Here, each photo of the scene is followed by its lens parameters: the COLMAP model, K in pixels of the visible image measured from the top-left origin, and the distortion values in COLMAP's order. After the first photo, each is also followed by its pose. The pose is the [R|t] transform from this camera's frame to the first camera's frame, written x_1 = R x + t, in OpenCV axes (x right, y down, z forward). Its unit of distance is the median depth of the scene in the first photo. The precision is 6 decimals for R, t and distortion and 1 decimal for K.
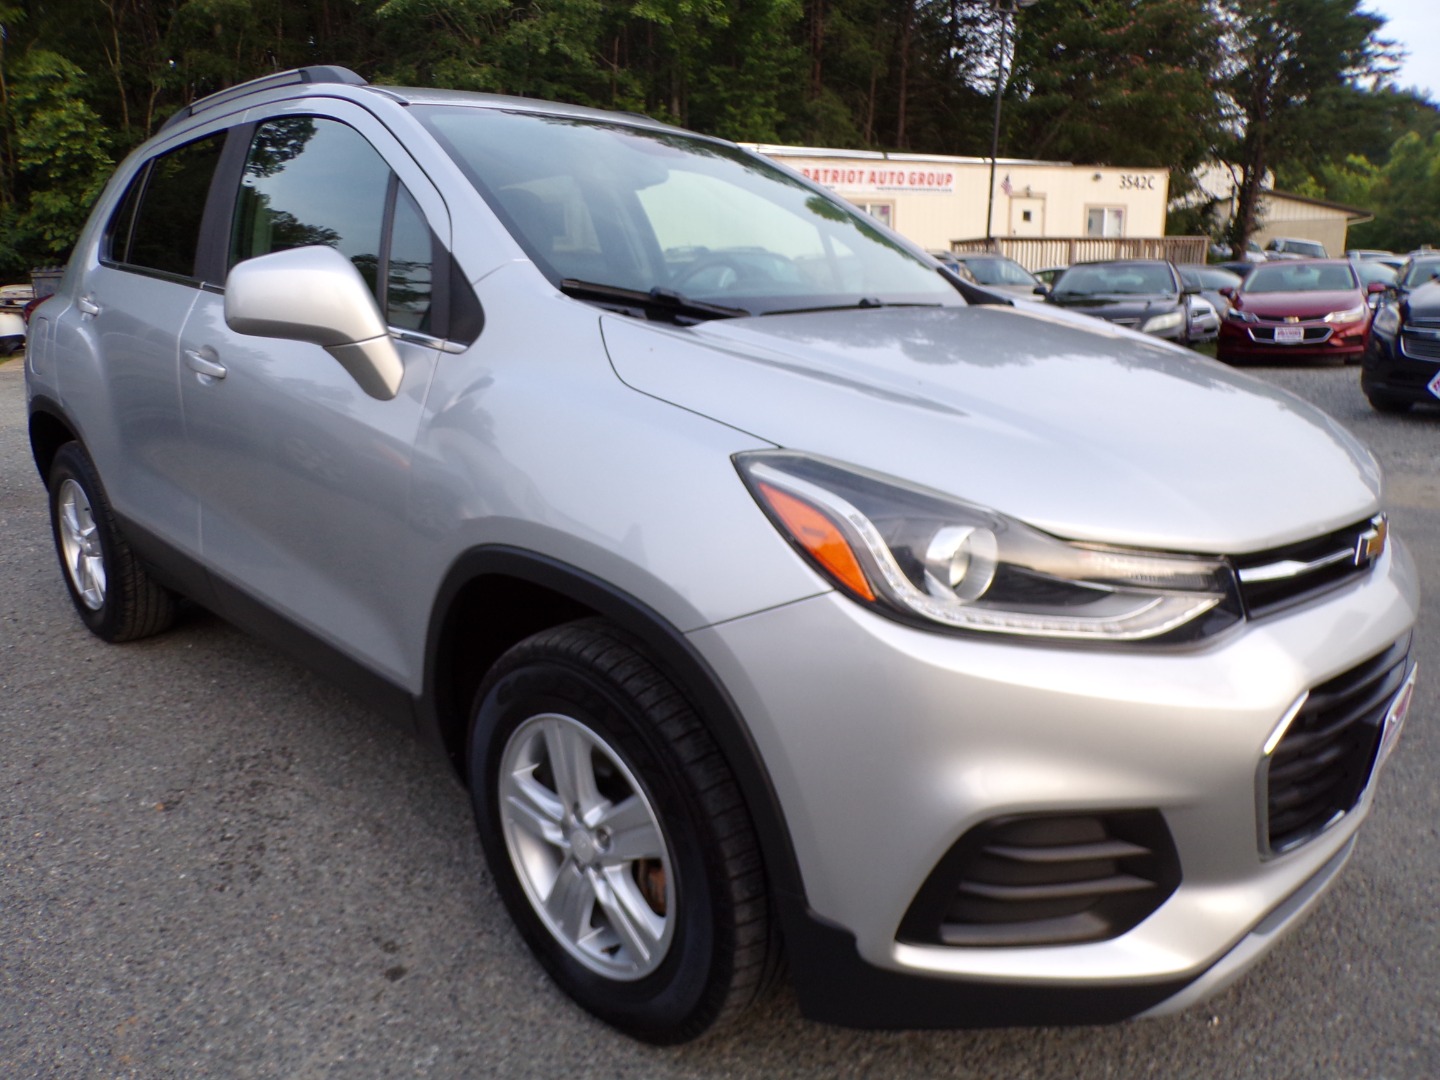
lens RADIAL K [[980.3, 0, 720.0], [0, 980.3, 540.0], [0, 0, 1]] dist [0.003861, -0.004389]
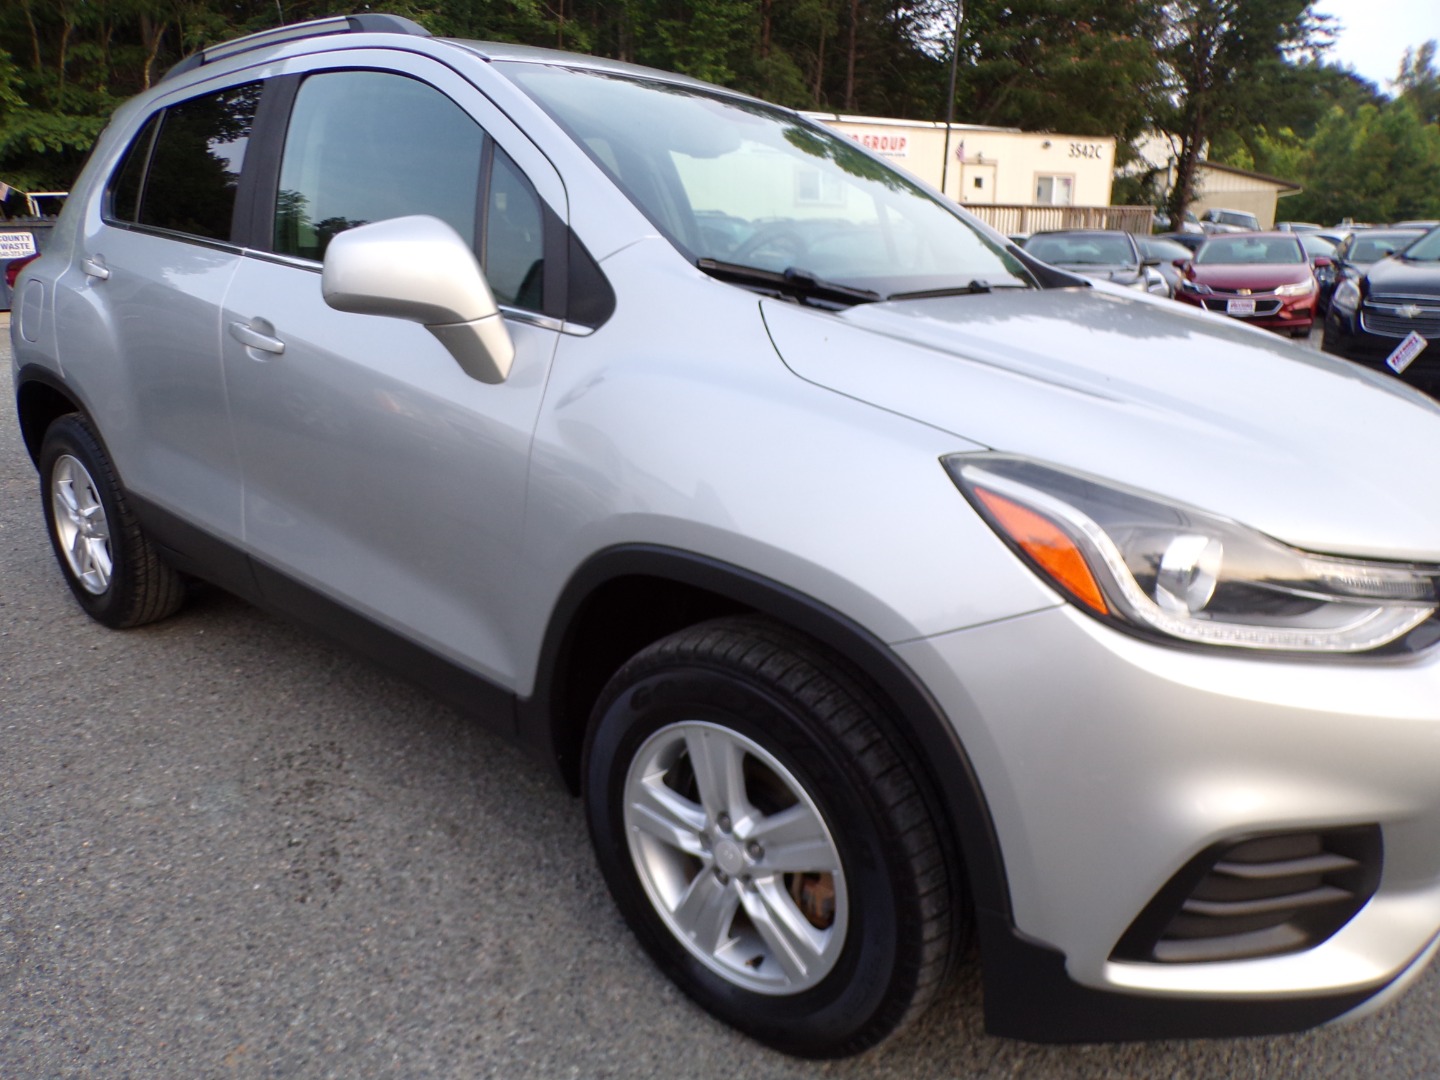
lens RADIAL K [[981.5, 0, 720.5], [0, 981.5, 541.0], [0, 0, 1]] dist [0.005910, -0.005937]
pose [[0.998098, -0.001251, 0.061641, -0.154053], [-0.001033, 0.999315, 0.037006, -0.023813], [-0.061645, -0.036999, 0.997412, 0.040876]]
